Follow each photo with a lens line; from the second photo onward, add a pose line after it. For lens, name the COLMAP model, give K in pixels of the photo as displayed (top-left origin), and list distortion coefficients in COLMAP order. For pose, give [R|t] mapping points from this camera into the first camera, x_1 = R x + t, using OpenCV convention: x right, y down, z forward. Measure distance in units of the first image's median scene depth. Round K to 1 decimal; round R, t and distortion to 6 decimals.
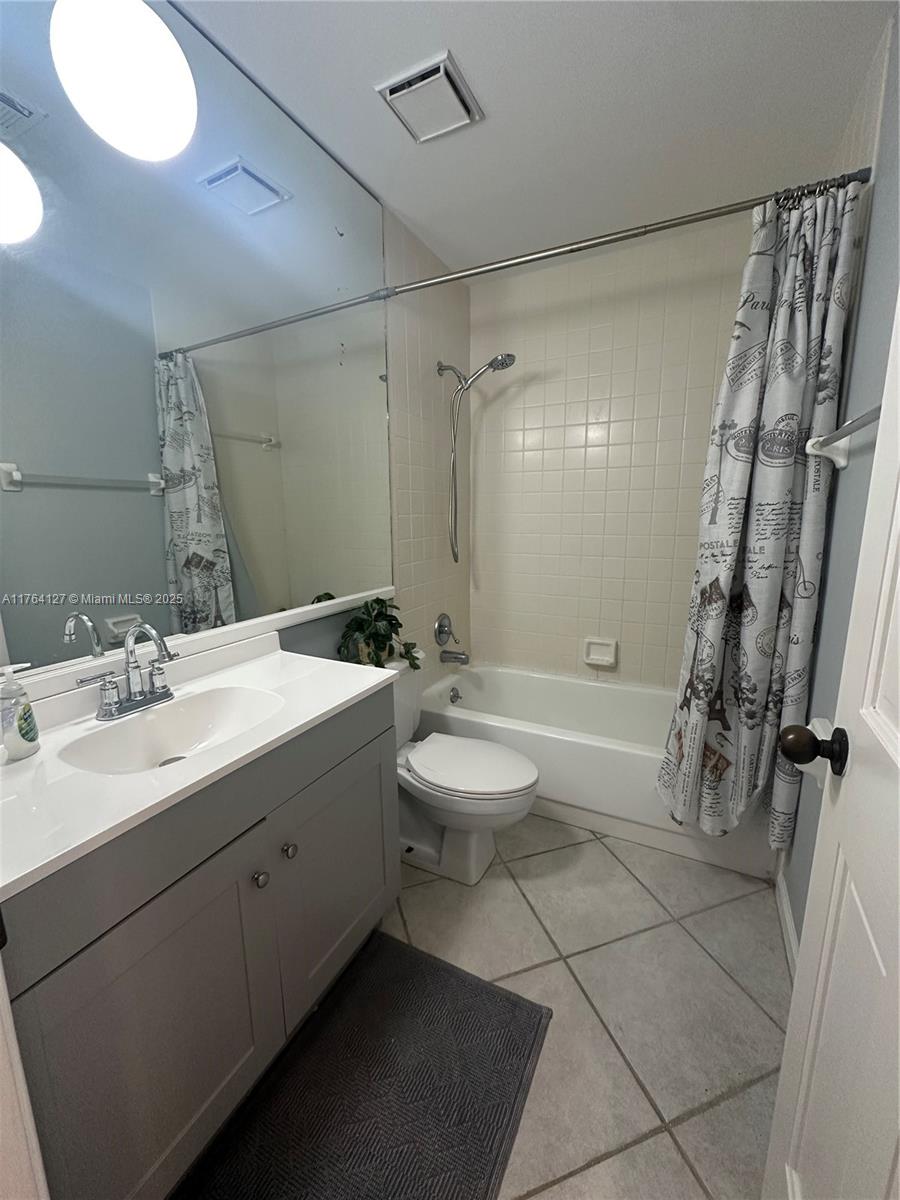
lens RADIAL K [[478.1, 0, 447.6], [0, 478.1, 603.3], [0, 0, 1]] dist [-0.004599, 0.001024]
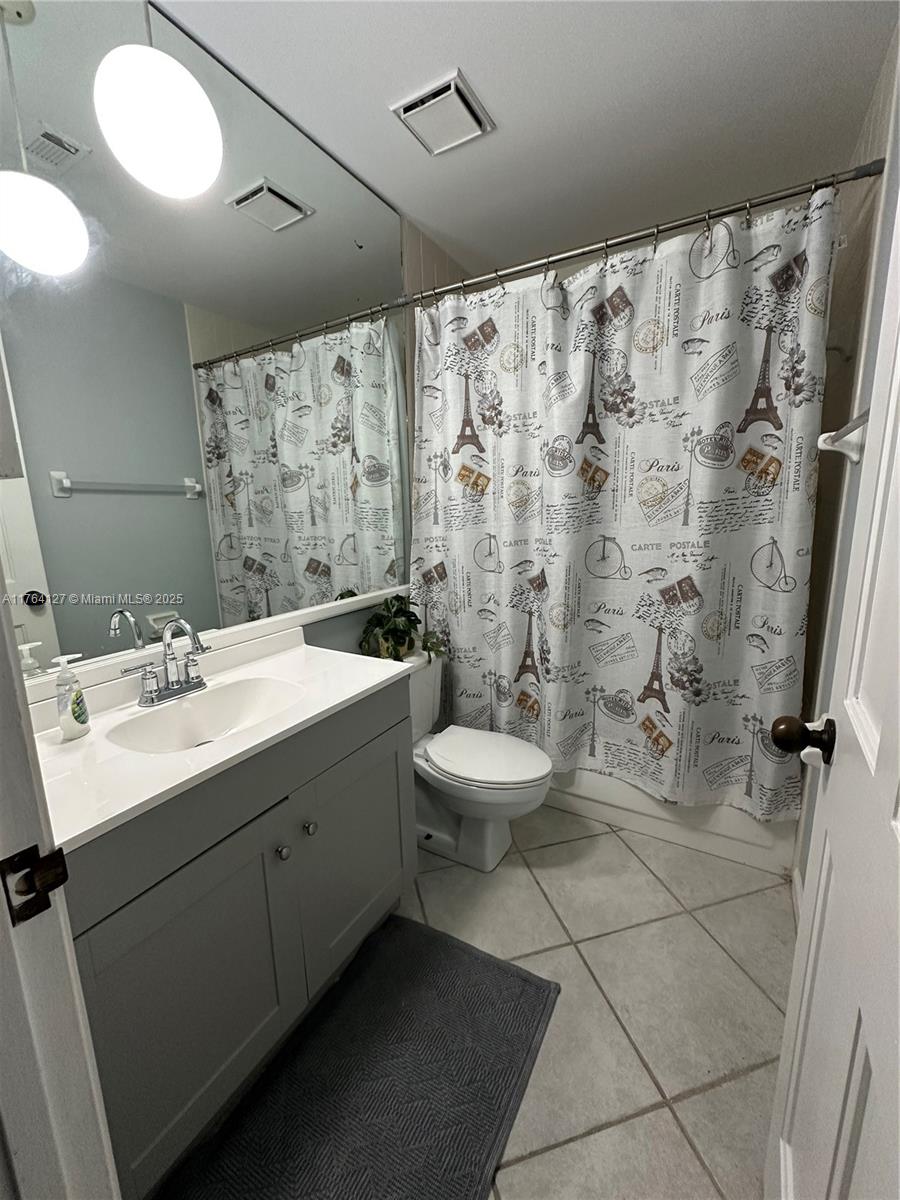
lens RADIAL K [[478.1, 0, 446.5], [0, 478.1, 602.9], [0, 0, 1]] dist [-0.004599, 0.001024]
pose [[0.998104, -0.002956, -0.061483, 0.036055], [0.003306, 0.999979, 0.005601, 0.001141], [0.061465, -0.005793, 0.998092, -0.047125]]
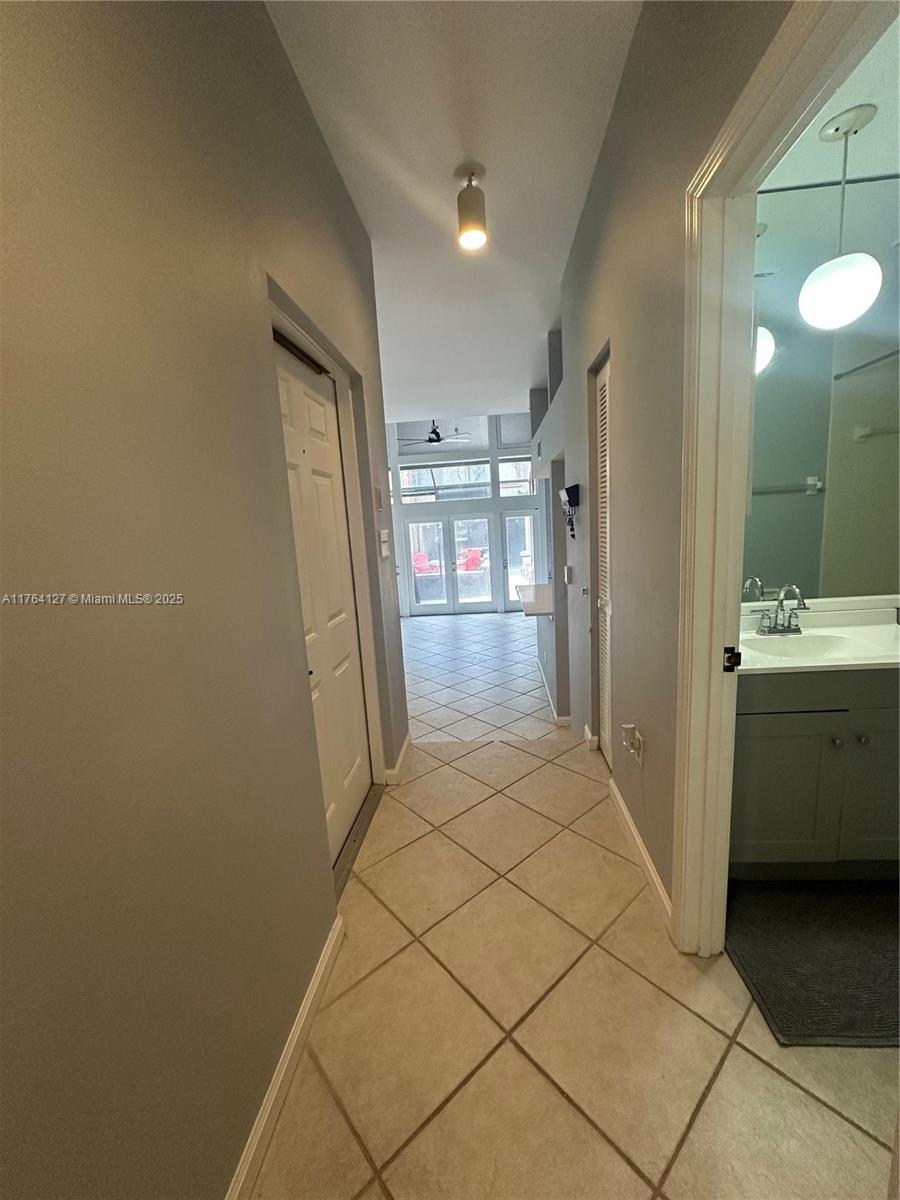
lens RADIAL K [[478.1, 0, 448.8], [0, 478.1, 594.7], [0, 0, 1]] dist [-0.004599, 0.001024]
pose [[0.386952, 0.132767, -0.912492, 0.394296], [-0.116427, 0.988695, 0.094483, 0.046633], [0.914720, 0.069678, 0.398035, -0.697442]]
